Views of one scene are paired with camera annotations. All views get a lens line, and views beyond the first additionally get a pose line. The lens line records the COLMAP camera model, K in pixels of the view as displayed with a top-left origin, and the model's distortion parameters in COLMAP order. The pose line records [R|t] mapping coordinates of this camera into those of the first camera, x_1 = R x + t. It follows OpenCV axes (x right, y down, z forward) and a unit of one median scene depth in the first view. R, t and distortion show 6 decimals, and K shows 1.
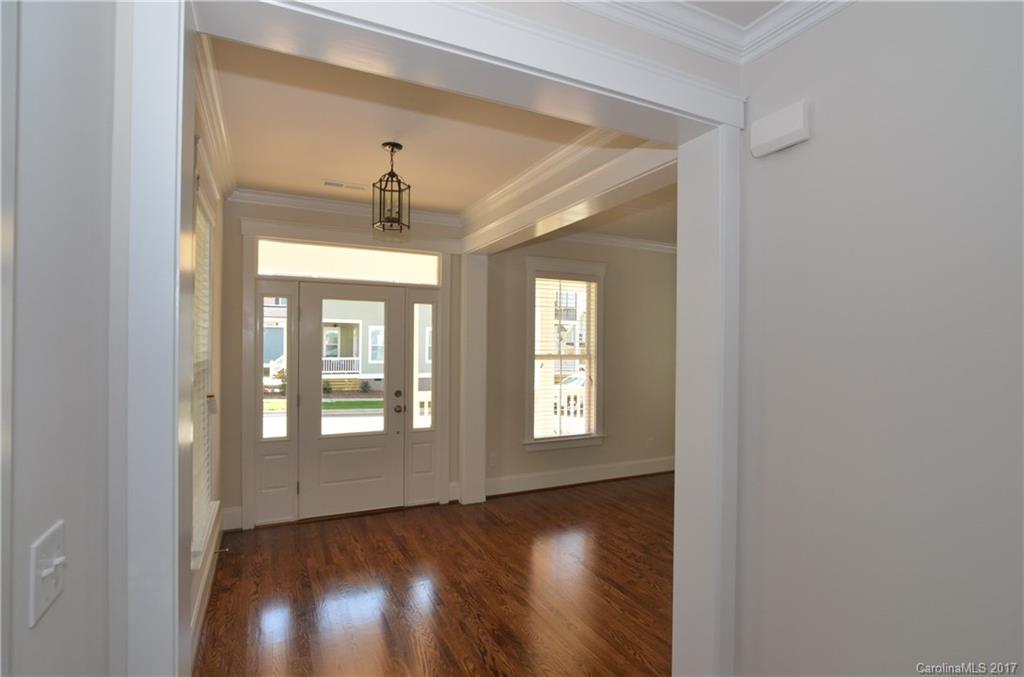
lens RADIAL K [[495.8, 0, 517.1], [0, 495.8, 338.1], [0, 0, 1]] dist [-0.031370, 0.007901]
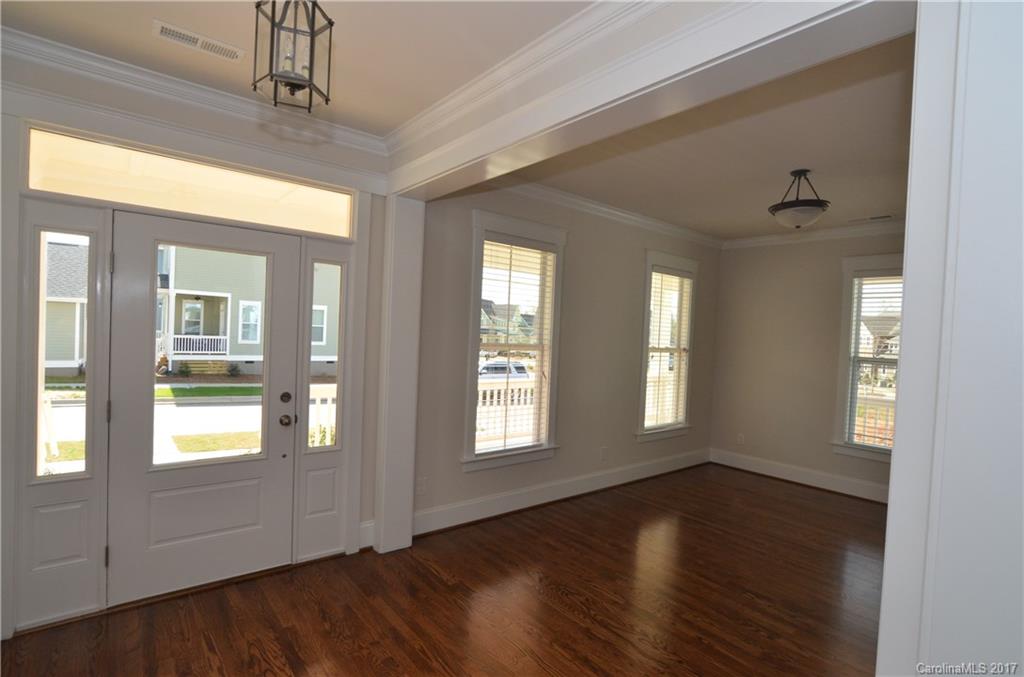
lens RADIAL K [[495.8, 0, 510.0], [0, 495.8, 338.5], [0, 0, 1]] dist [-0.031370, 0.007901]
pose [[0.976925, 0.029847, 0.211486, -0.085086], [-0.036539, 0.998945, 0.027806, 0.004640], [-0.210433, -0.034891, 0.976985, 0.283200]]
